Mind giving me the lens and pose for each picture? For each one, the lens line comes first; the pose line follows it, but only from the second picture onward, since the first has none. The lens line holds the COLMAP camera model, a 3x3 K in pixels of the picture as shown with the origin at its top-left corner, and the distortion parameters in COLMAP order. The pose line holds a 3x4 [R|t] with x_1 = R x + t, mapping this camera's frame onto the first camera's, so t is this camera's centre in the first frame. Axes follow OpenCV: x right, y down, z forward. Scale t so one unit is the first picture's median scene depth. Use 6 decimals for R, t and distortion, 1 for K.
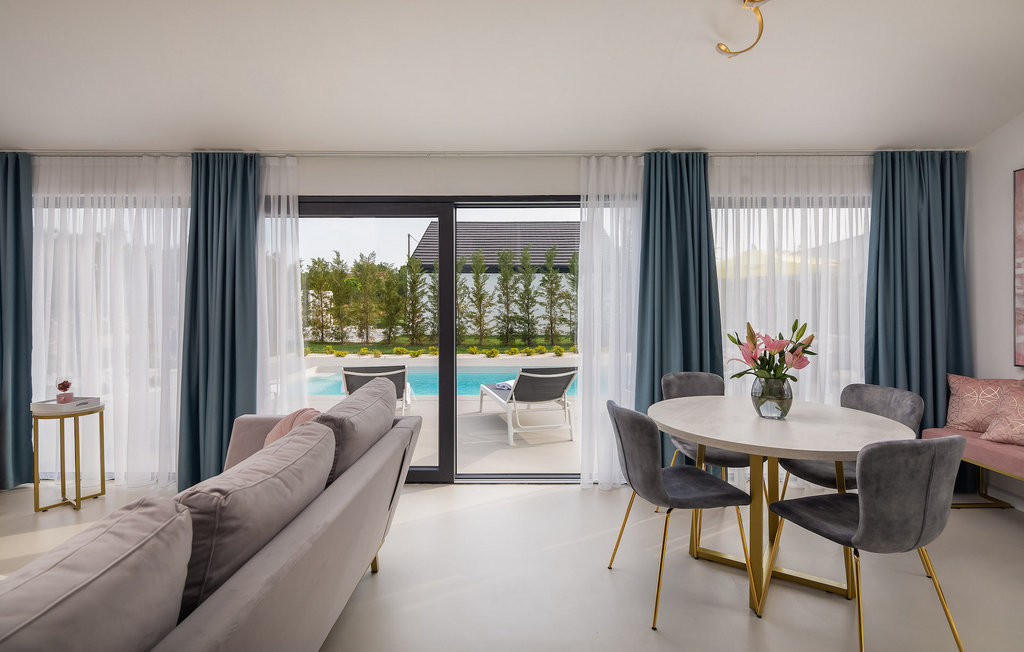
lens RADIAL K [[501.1, 0, 531.4], [0, 501.1, 311.0], [0, 0, 1]] dist [-0.000555, -0.000596]
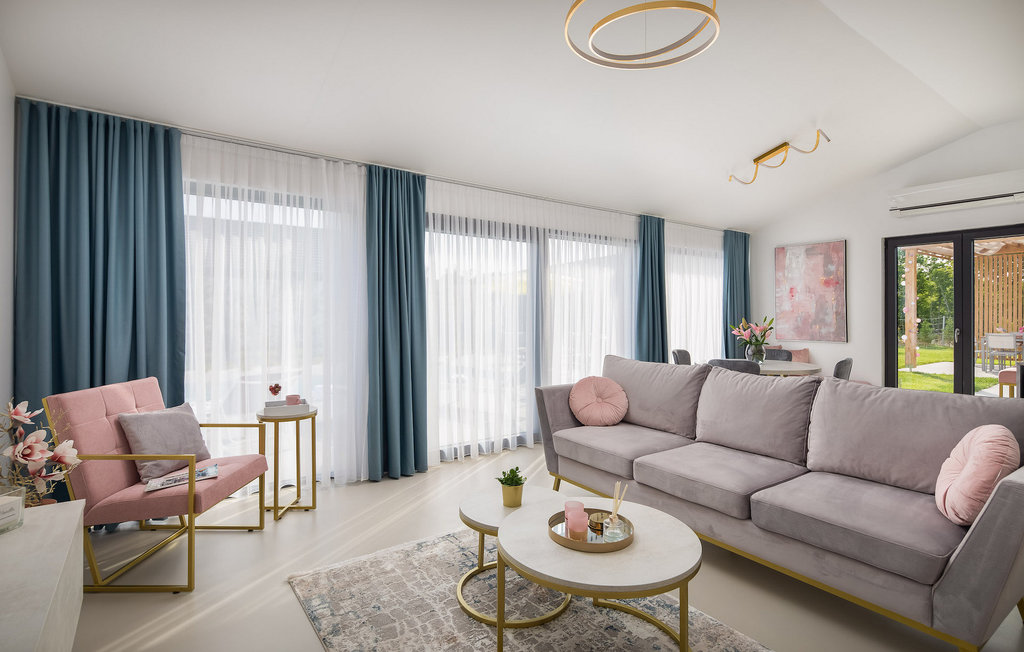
lens RADIAL K [[501.1, 0, 531.4], [0, 501.1, 311.0], [0, 0, 1]] dist [-0.000555, -0.000596]
pose [[0.793565, 0.006540, 0.608451, -1.059790], [0.003450, 0.999878, -0.015246, 0.014511], [-0.608476, 0.014198, 0.793445, -0.058361]]
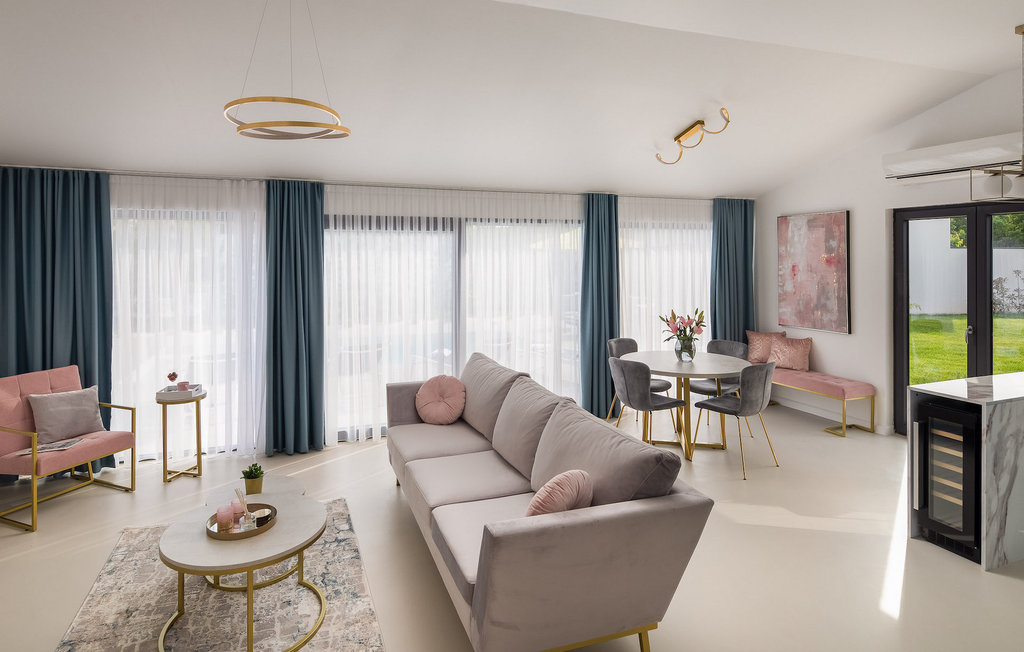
lens RADIAL K [[571.5, 0, 511.0], [0, 571.5, 257.4], [0, 0, 1]] dist [-0.002729, -0.000038]
pose [[0.929625, -0.000392, 0.368508, -0.643992], [0.003343, 0.999967, -0.007369, -0.113279], [-0.368493, 0.008083, 0.929596, -0.523917]]
